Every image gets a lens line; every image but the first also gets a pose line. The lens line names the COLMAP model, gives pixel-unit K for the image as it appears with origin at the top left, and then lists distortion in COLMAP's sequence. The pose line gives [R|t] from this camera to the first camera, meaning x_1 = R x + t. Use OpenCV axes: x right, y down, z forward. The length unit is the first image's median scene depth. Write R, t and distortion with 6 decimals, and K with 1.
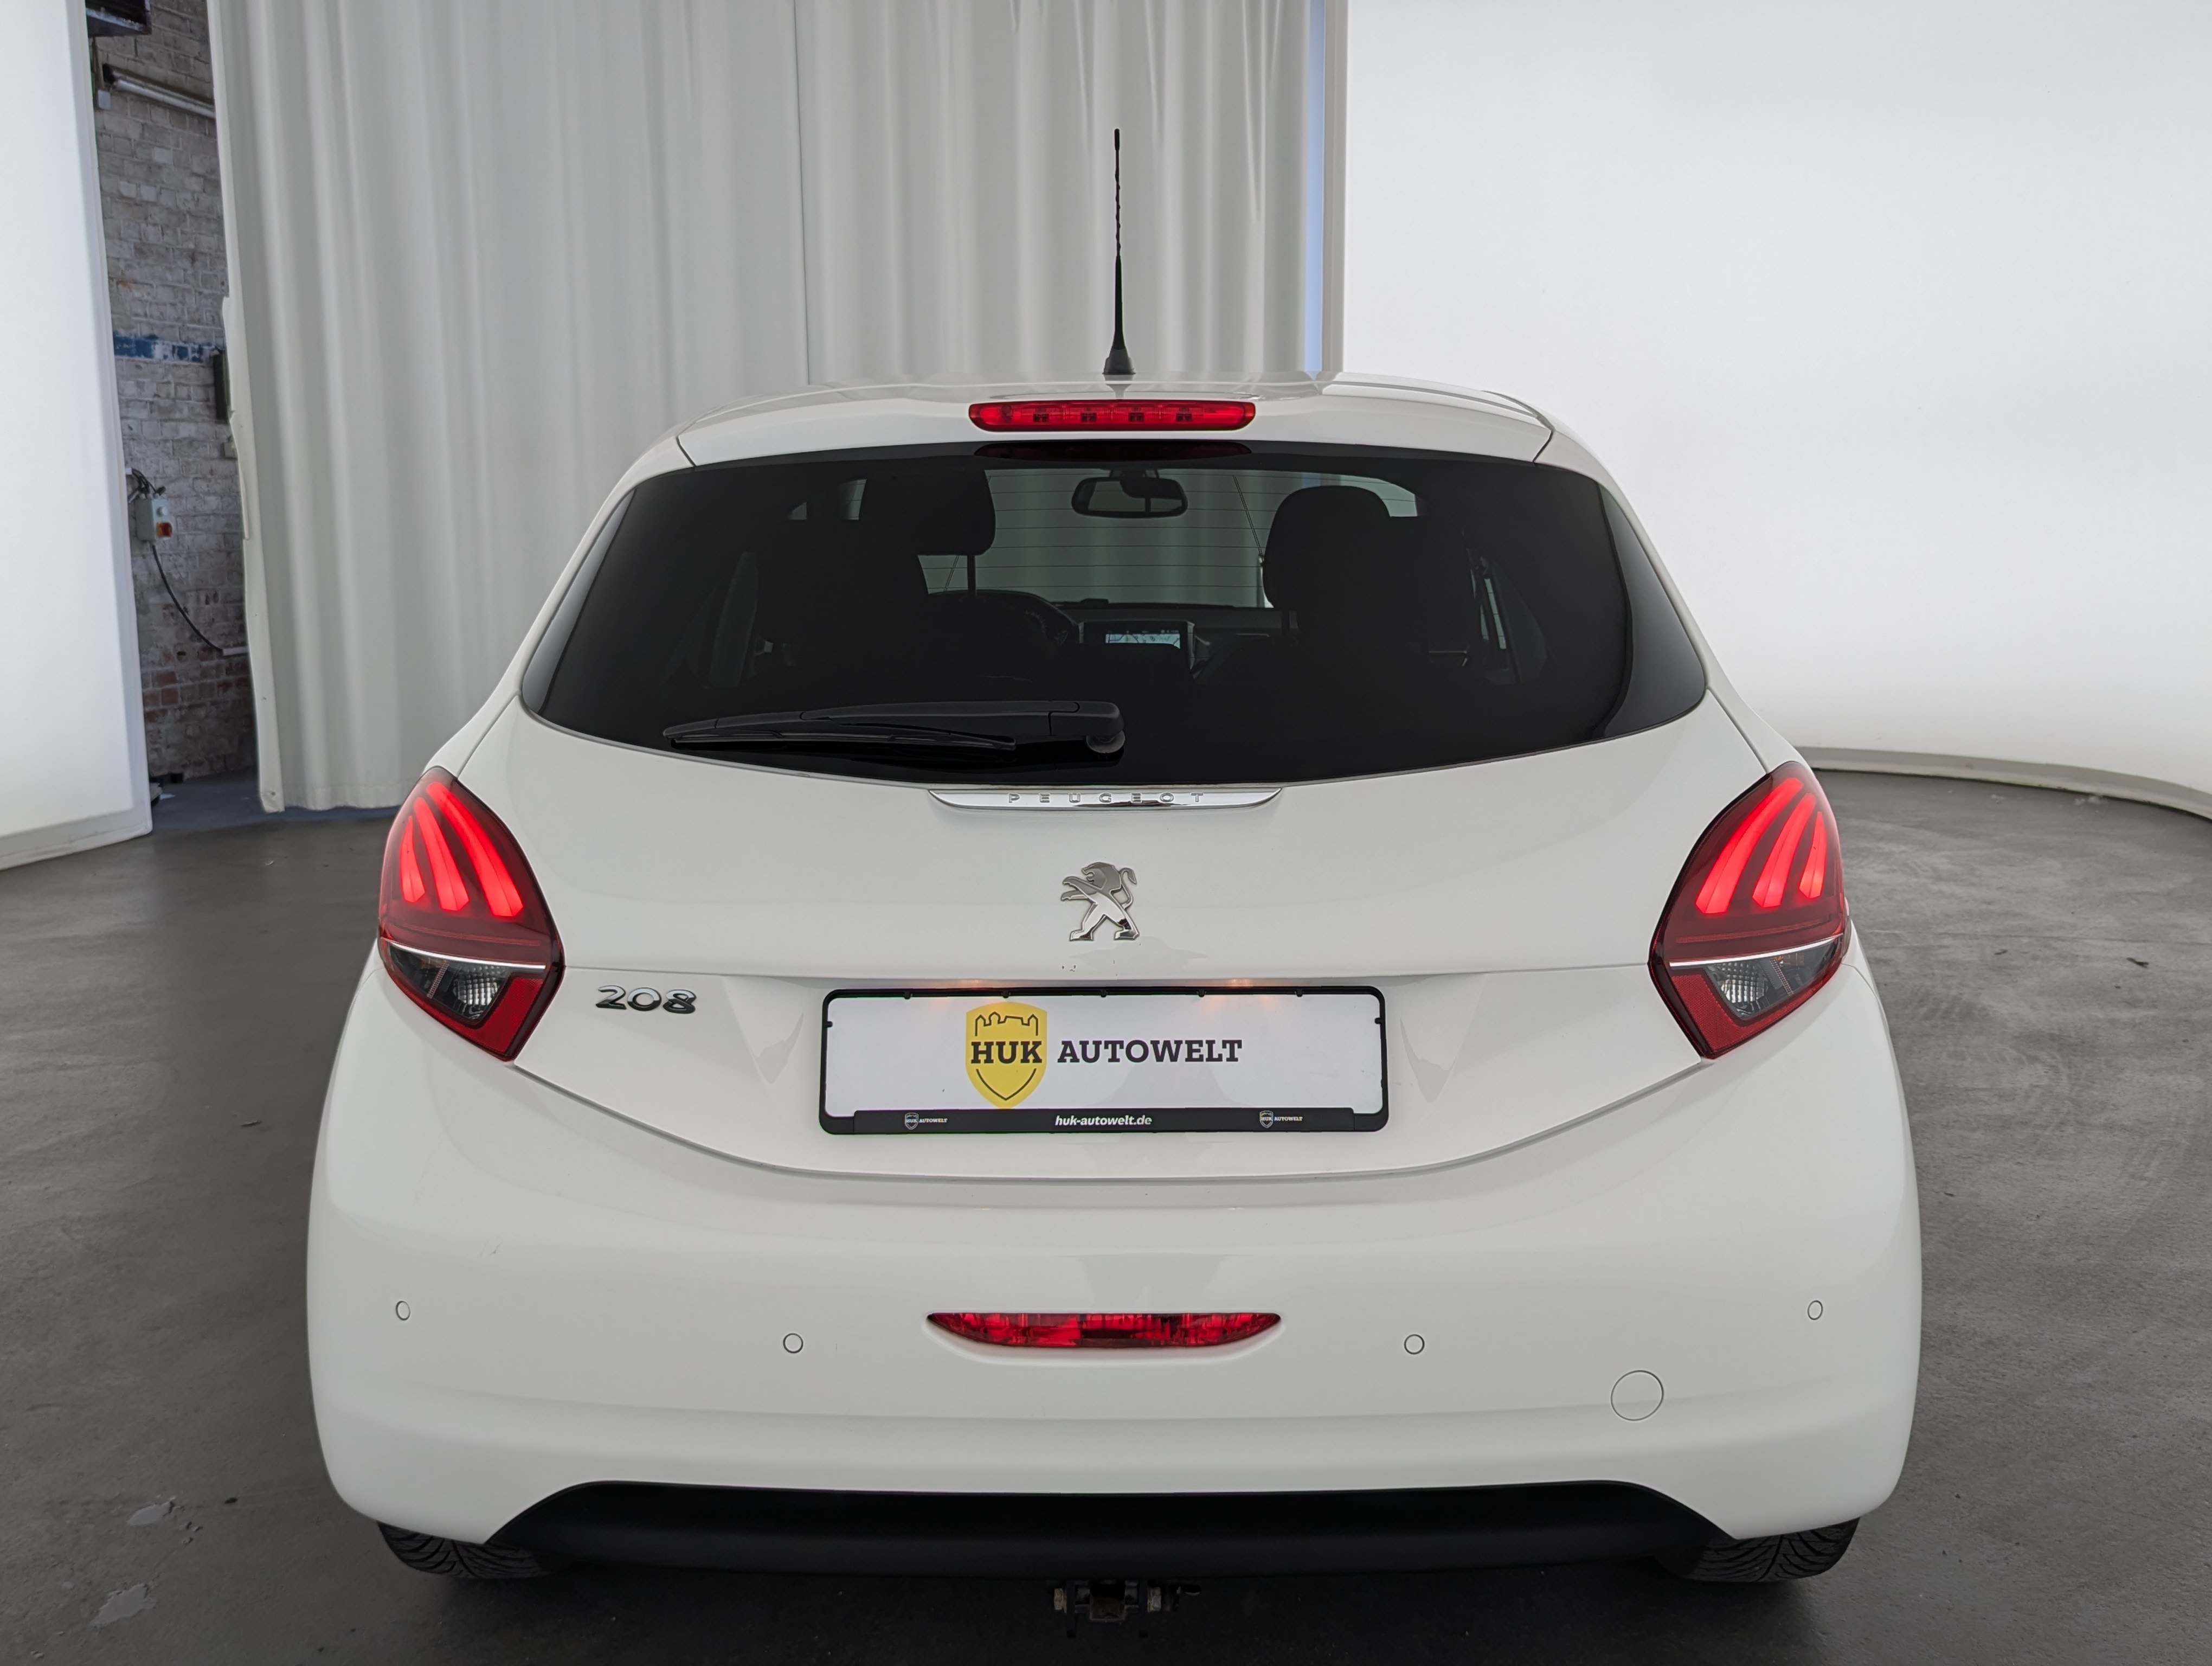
lens RADIAL K [[2005.8, 0, 1117.9], [0, 2005.8, 826.8], [0, 0, 1]] dist [0.059041, -0.005915]
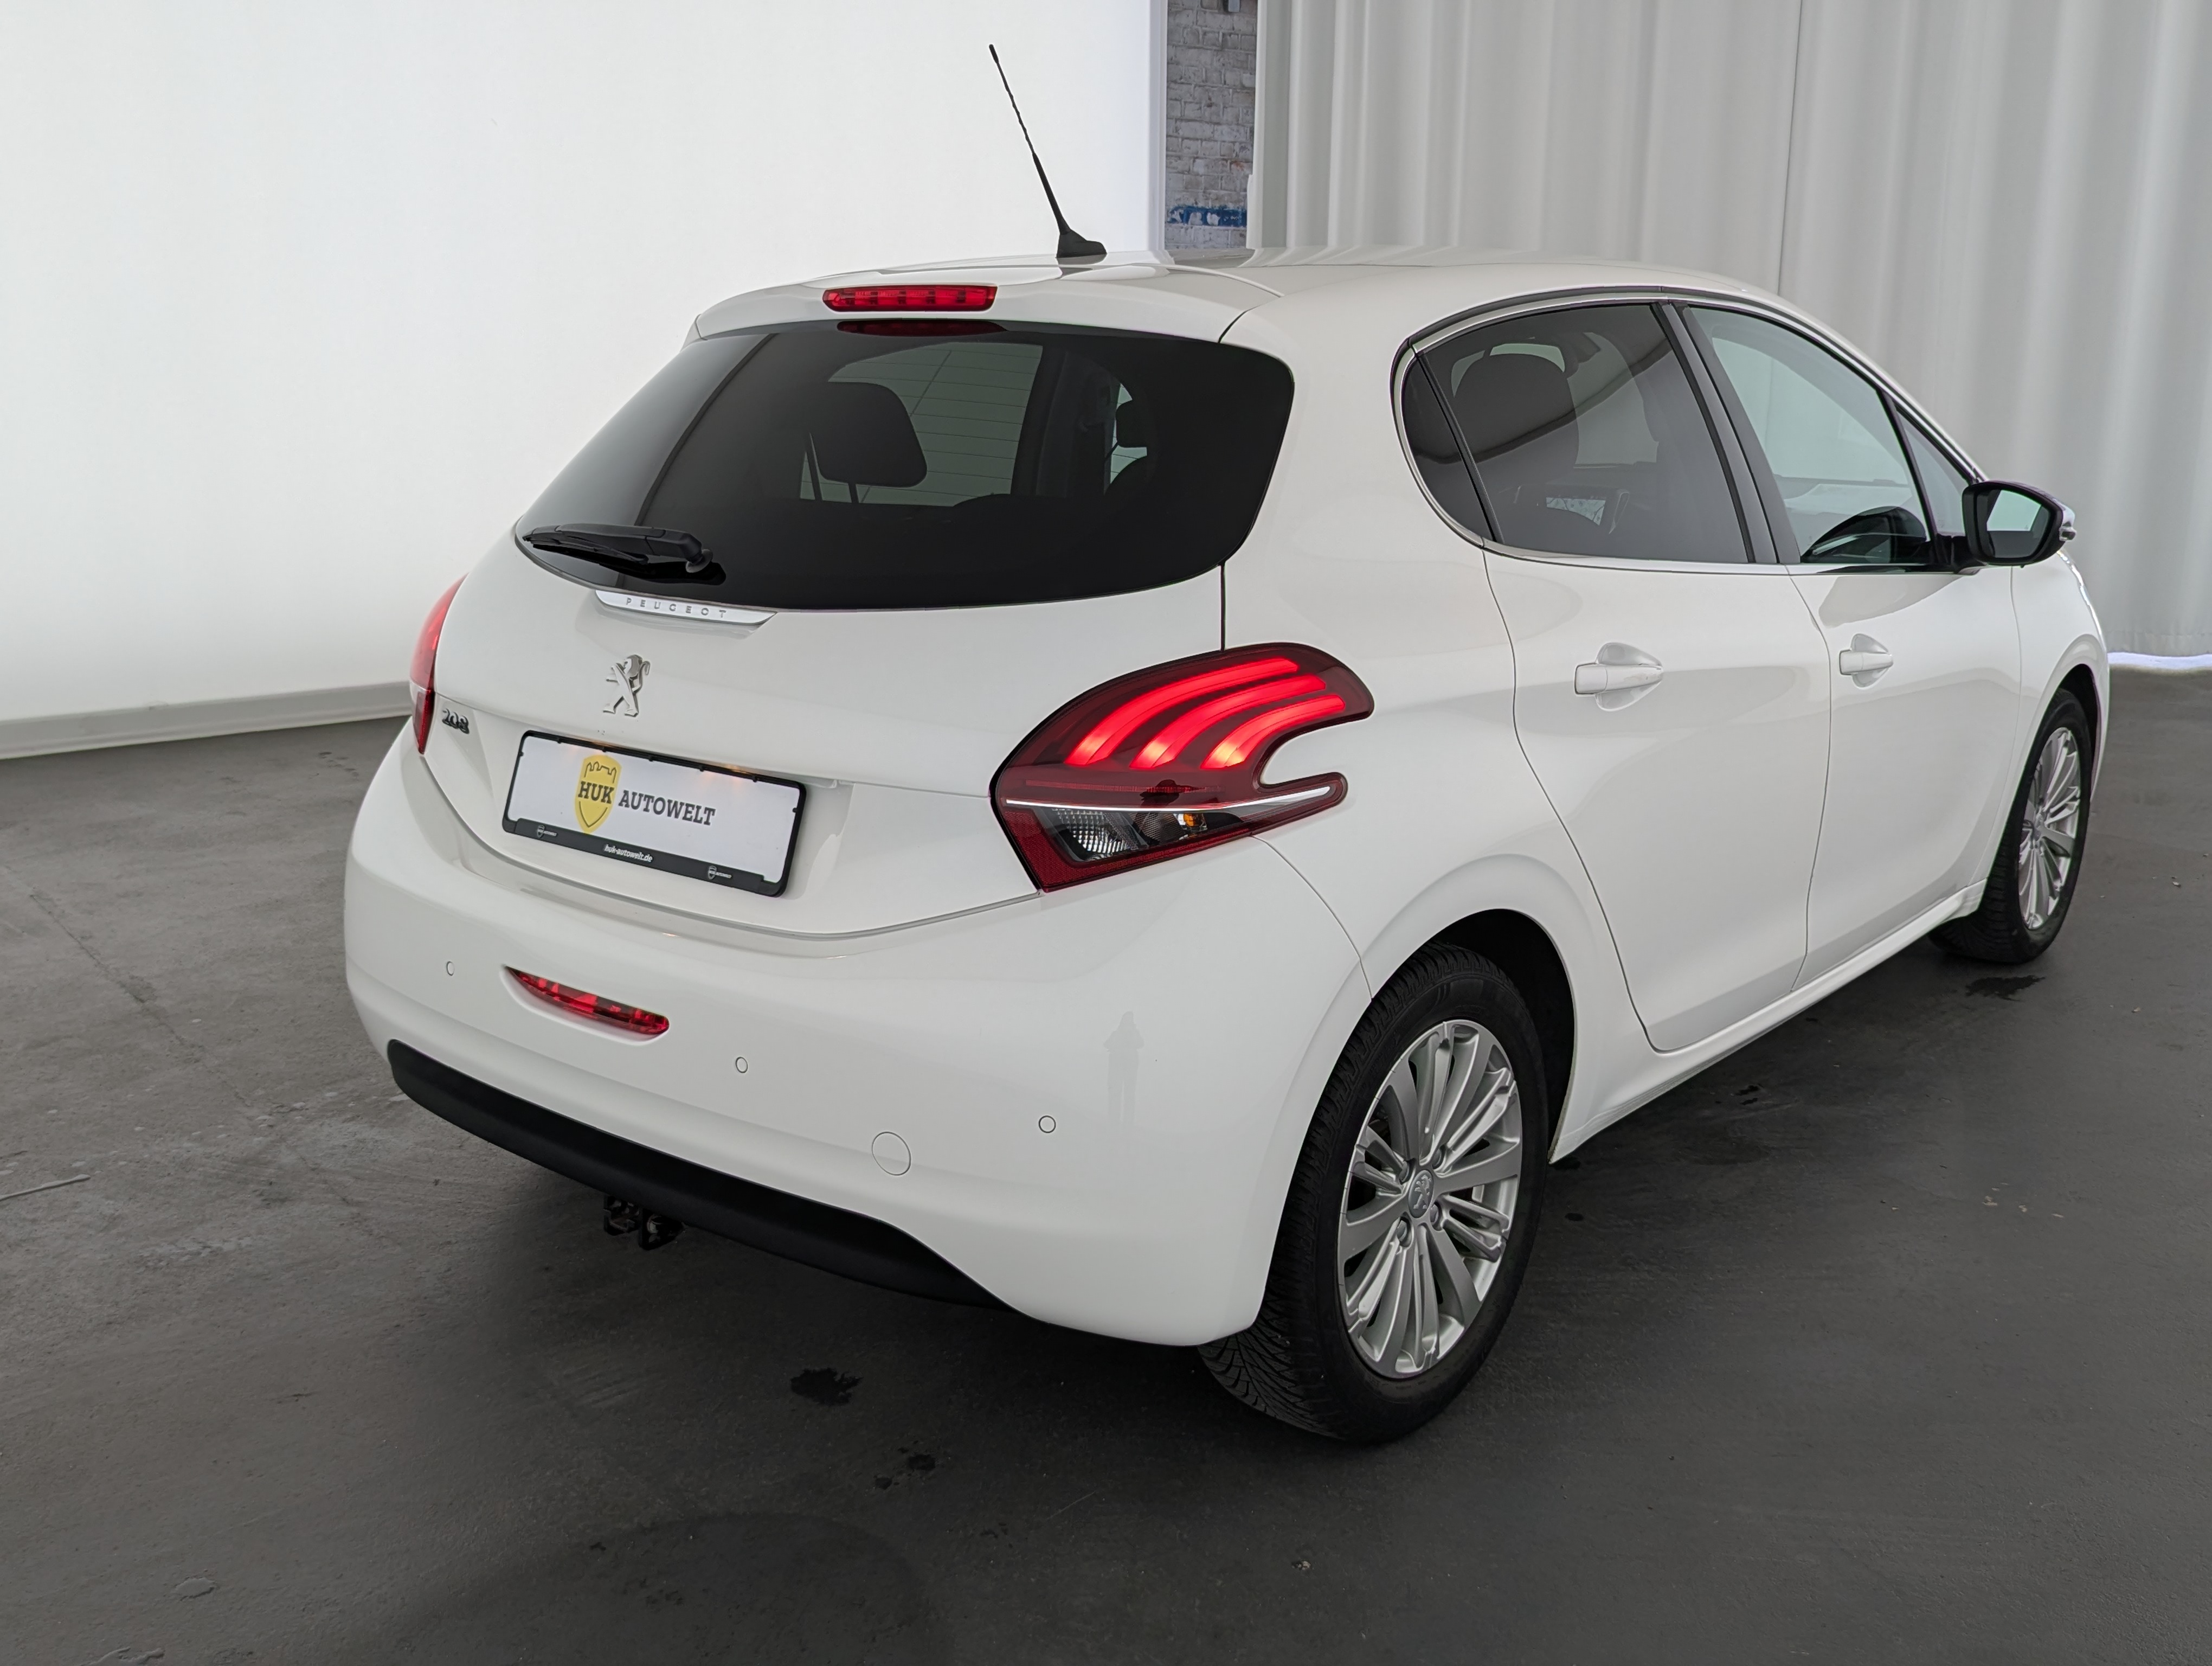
lens RADIAL K [[2005.8, 0, 1117.9], [0, 2005.8, 826.8], [0, 0, 1]] dist [0.059041, -0.005915]
pose [[0.785027, 0.153215, -0.600214, 0.580664], [-0.108704, 0.987967, 0.110021, -0.028064], [0.609849, -0.021123, 0.792236, 0.088193]]
